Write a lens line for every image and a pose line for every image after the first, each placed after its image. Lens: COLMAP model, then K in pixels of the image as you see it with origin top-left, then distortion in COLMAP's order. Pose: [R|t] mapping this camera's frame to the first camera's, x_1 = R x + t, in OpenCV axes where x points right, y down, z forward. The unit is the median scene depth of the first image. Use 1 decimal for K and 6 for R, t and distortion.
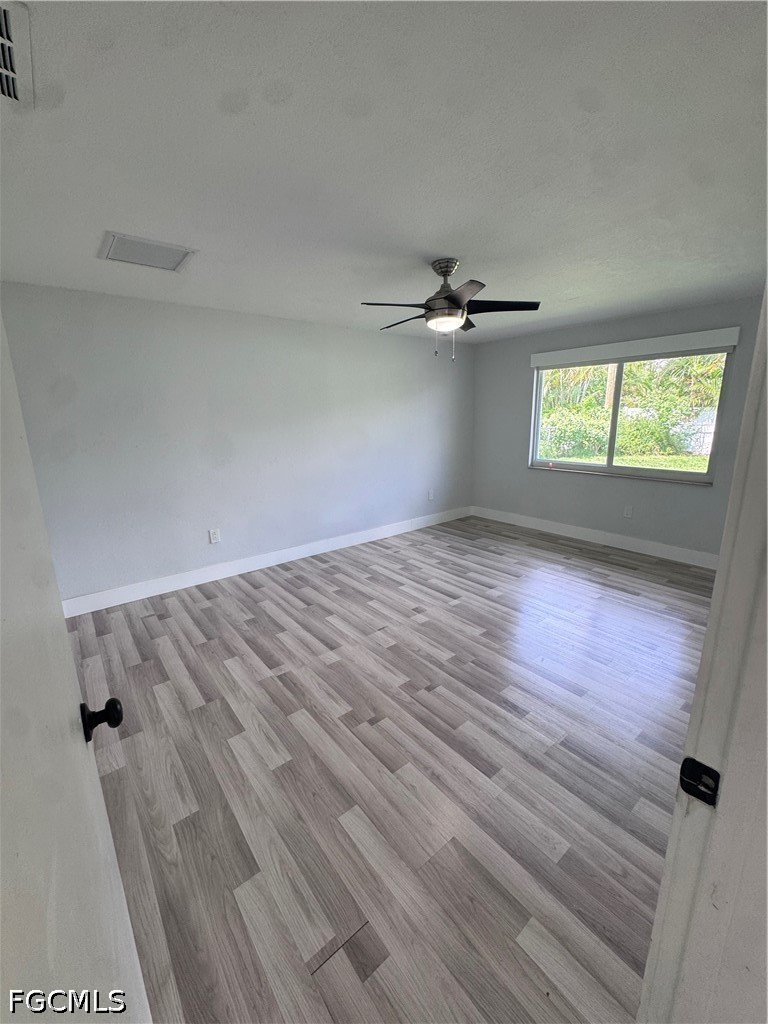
lens RADIAL K [[409.5, 0, 384.0], [0, 409.5, 510.7], [0, 0, 1]] dist [-0.007543, 0.000771]
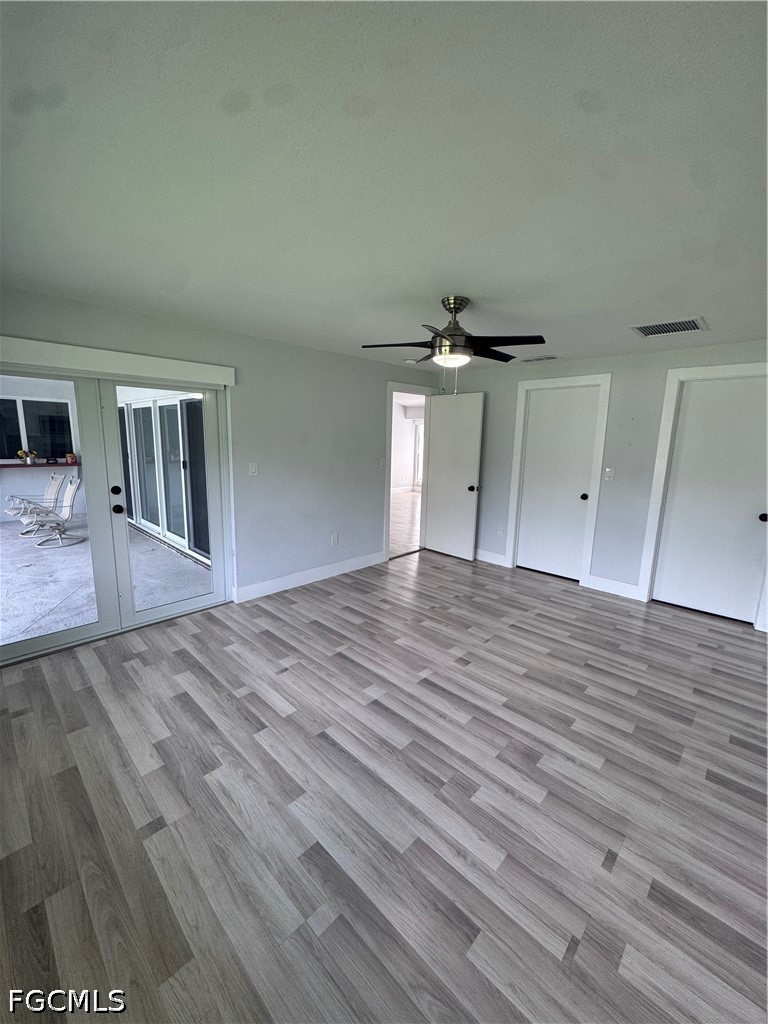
lens RADIAL K [[409.5, 0, 384.0], [0, 409.5, 510.7], [0, 0, 1]] dist [-0.007543, 0.000771]
pose [[-0.992332, 0.021778, -0.121664, 0.351560], [-0.028784, 0.916572, 0.398833, -0.410843], [0.120200, 0.399277, -0.908917, 1.620867]]
